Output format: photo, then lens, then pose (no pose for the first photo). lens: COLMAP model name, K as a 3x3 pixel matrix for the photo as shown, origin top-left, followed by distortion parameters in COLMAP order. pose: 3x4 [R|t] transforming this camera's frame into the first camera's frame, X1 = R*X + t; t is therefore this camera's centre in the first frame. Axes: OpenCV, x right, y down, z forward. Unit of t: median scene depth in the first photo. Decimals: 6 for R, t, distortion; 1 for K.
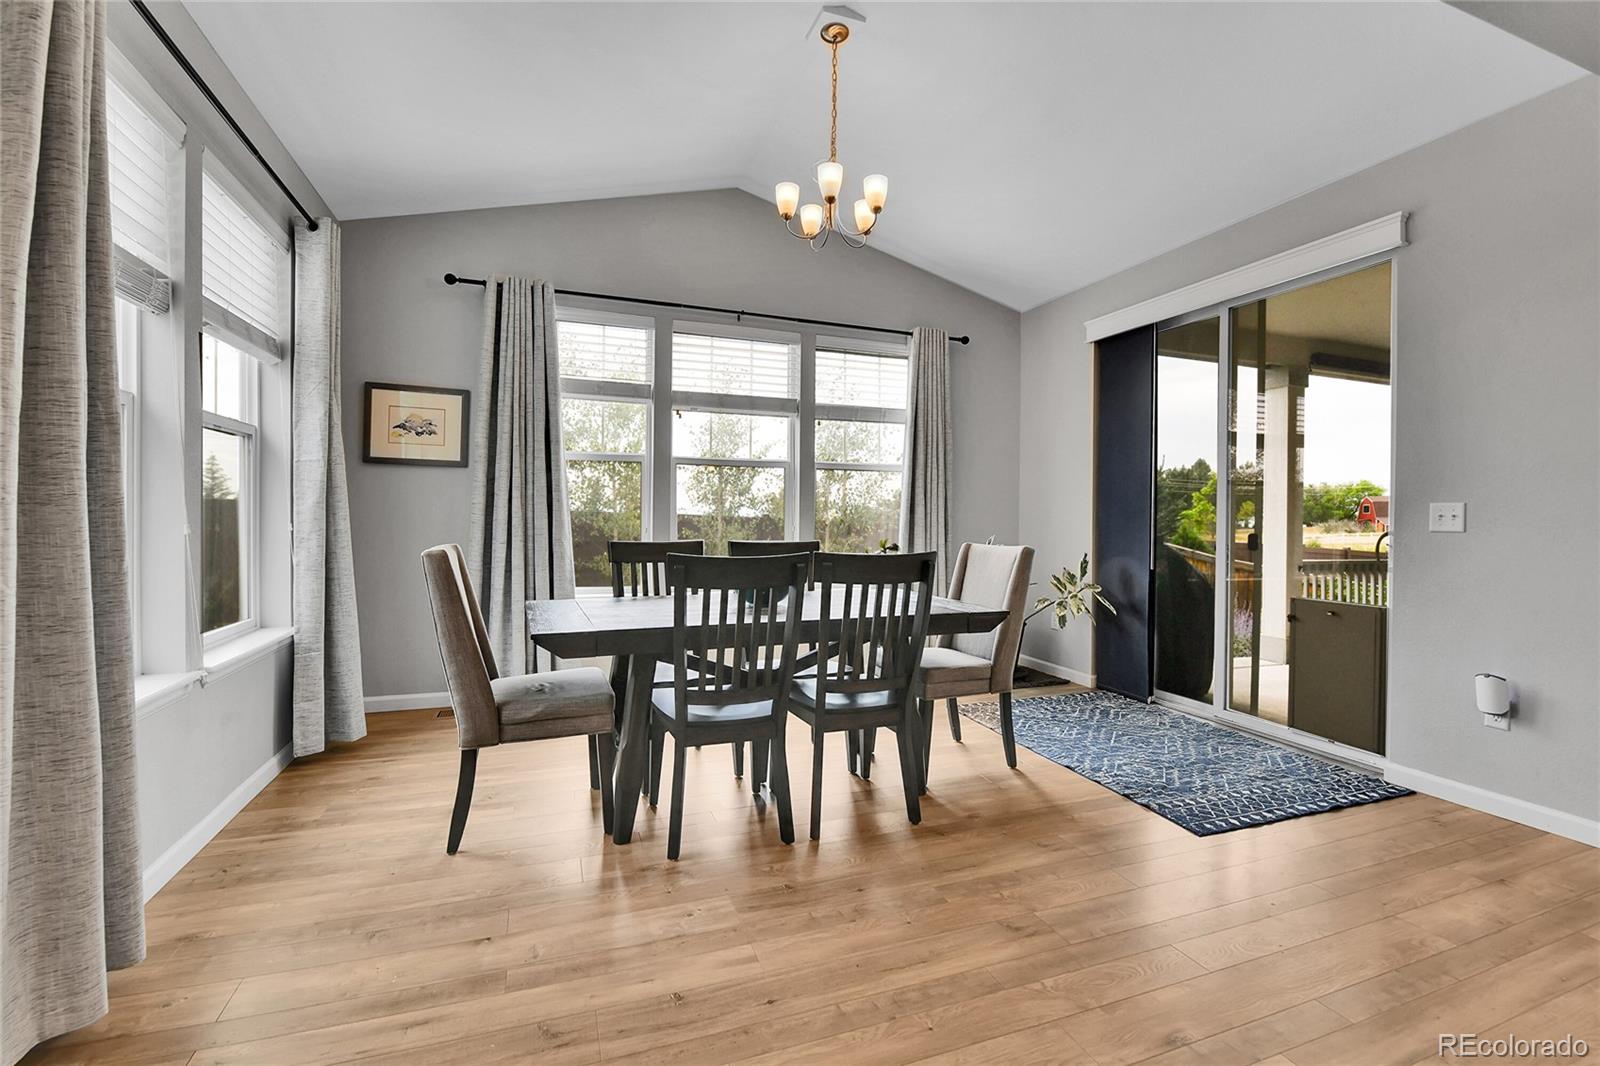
lens RADIAL K [[696.1, 0, 797.8], [0, 696.1, 521.6], [0, 0, 1]] dist [-0.001140, -0.010048]
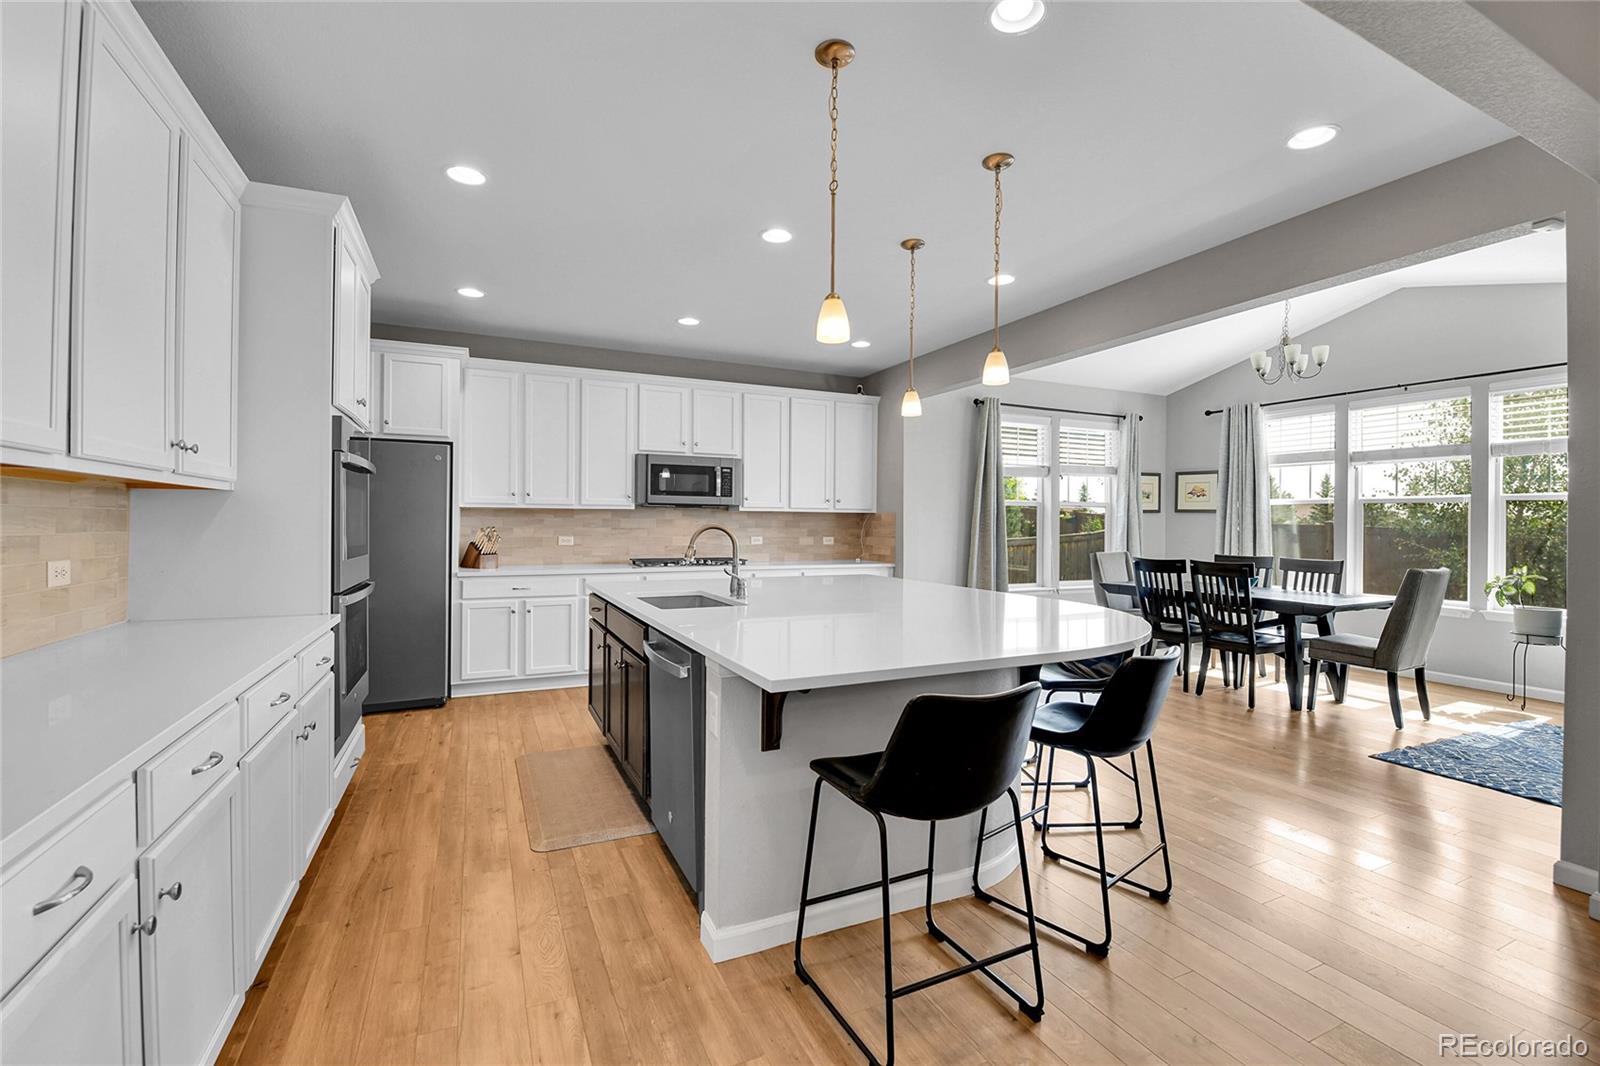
lens RADIAL K [[703.4, 0, 800.3], [0, 703.4, 522.6], [0, 0, 1]] dist [-0.016040, -0.000887]
pose [[0.093943, -0.008835, -0.995538, 1.422071], [-0.016180, 0.999815, -0.010400, -0.019319], [0.995446, 0.017085, 0.093783, -0.290171]]
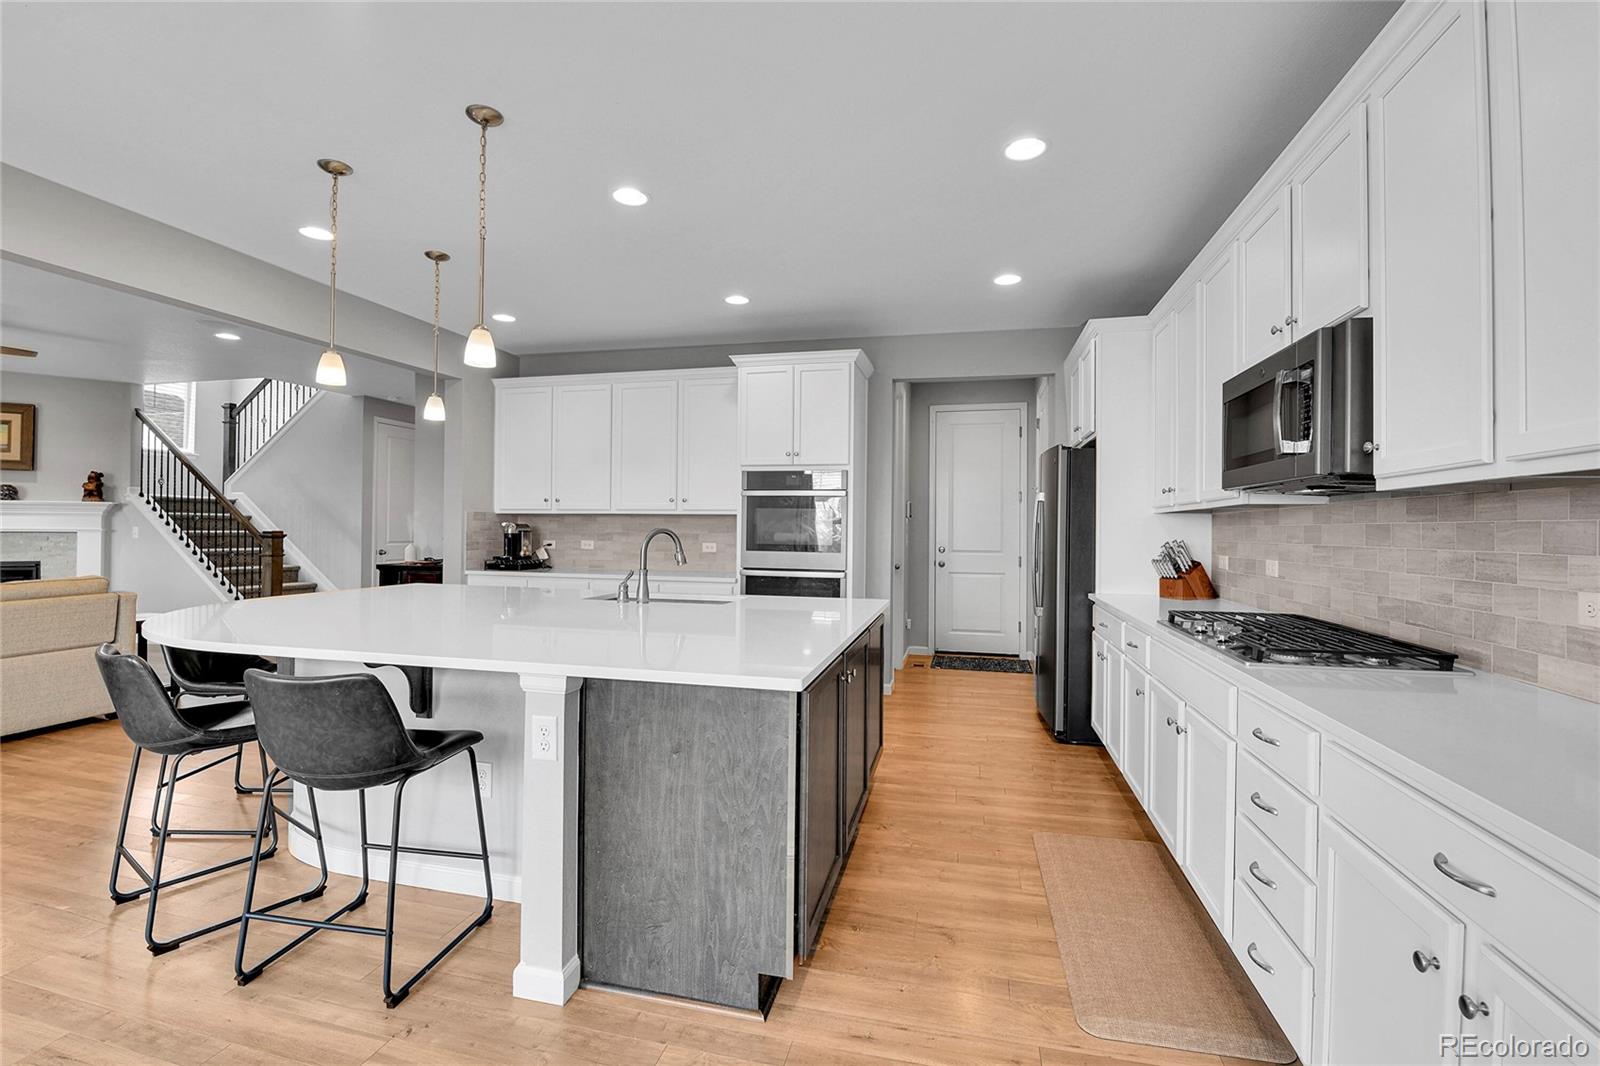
lens RADIAL K [[696.1, 0, 797.8], [0, 696.1, 521.6], [0, 0, 1]] dist [-0.001140, -0.010048]
pose [[-0.833687, -0.010059, 0.552145, -0.242066], [-0.010067, 0.999945, 0.003018, -0.039479], [-0.552145, -0.003043, -0.833742, 0.375496]]
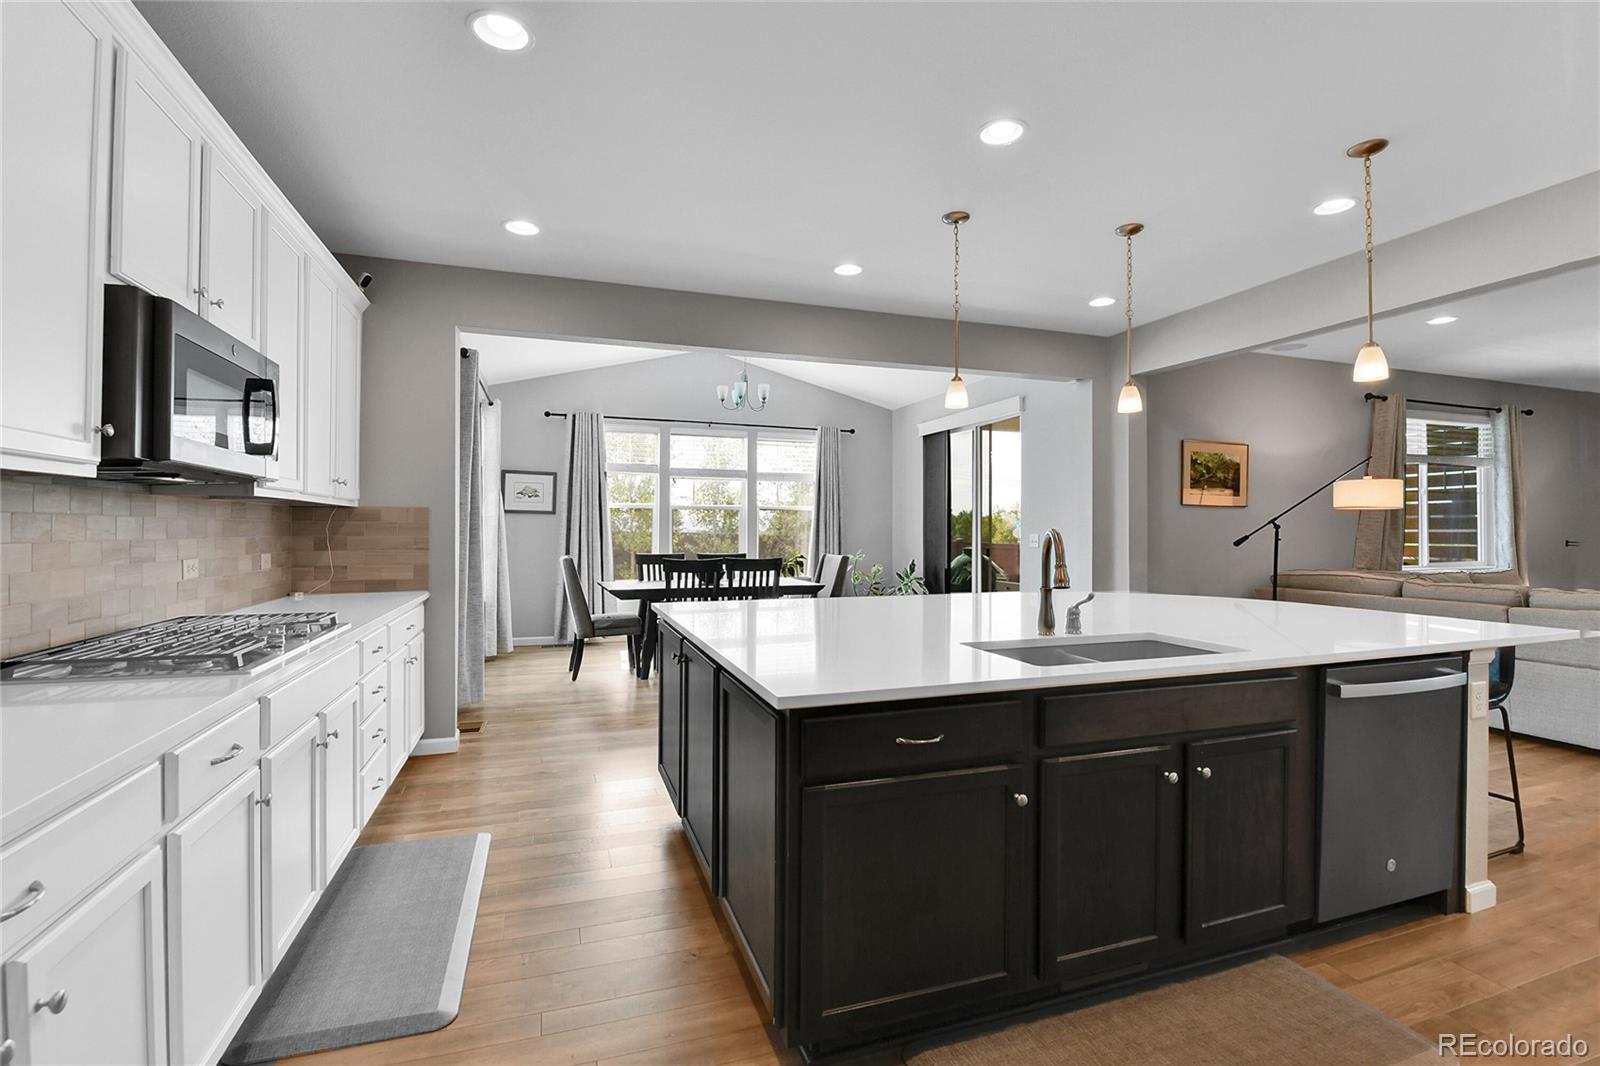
lens RADIAL K [[683.7, 0, 829.0], [0, 683.7, 530.8], [0, 0, 1]] dist [-0.000099, -0.000126]
pose [[0.999698, -0.005839, 0.023887, 0.224754], [0.006015, 0.999955, -0.007270, -0.021801], [-0.023844, 0.007412, 0.999688, -0.929218]]
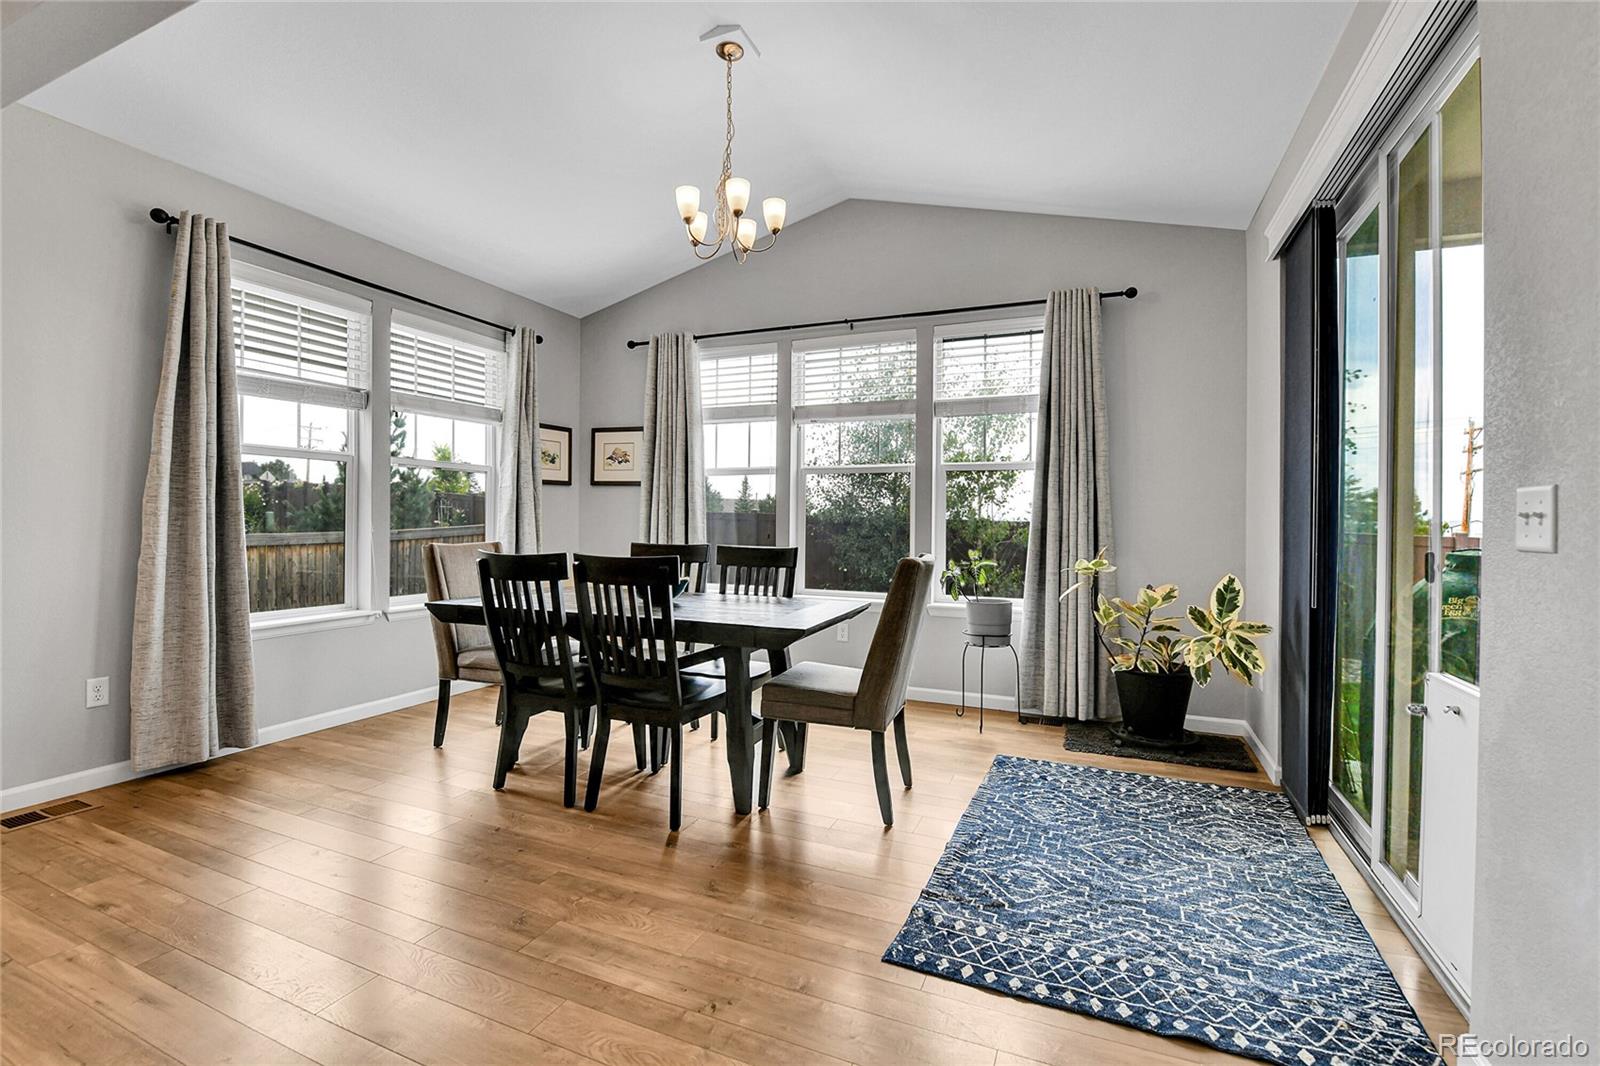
lens RADIAL K [[696.1, 0, 797.8], [0, 696.1, 521.6], [0, 0, 1]] dist [-0.001140, -0.010048]
pose [[0.729574, -0.003326, -0.683894, 0.720664], [-0.007105, 0.999897, -0.012442, 0.003490], [0.683865, 0.013936, 0.729476, 0.287454]]
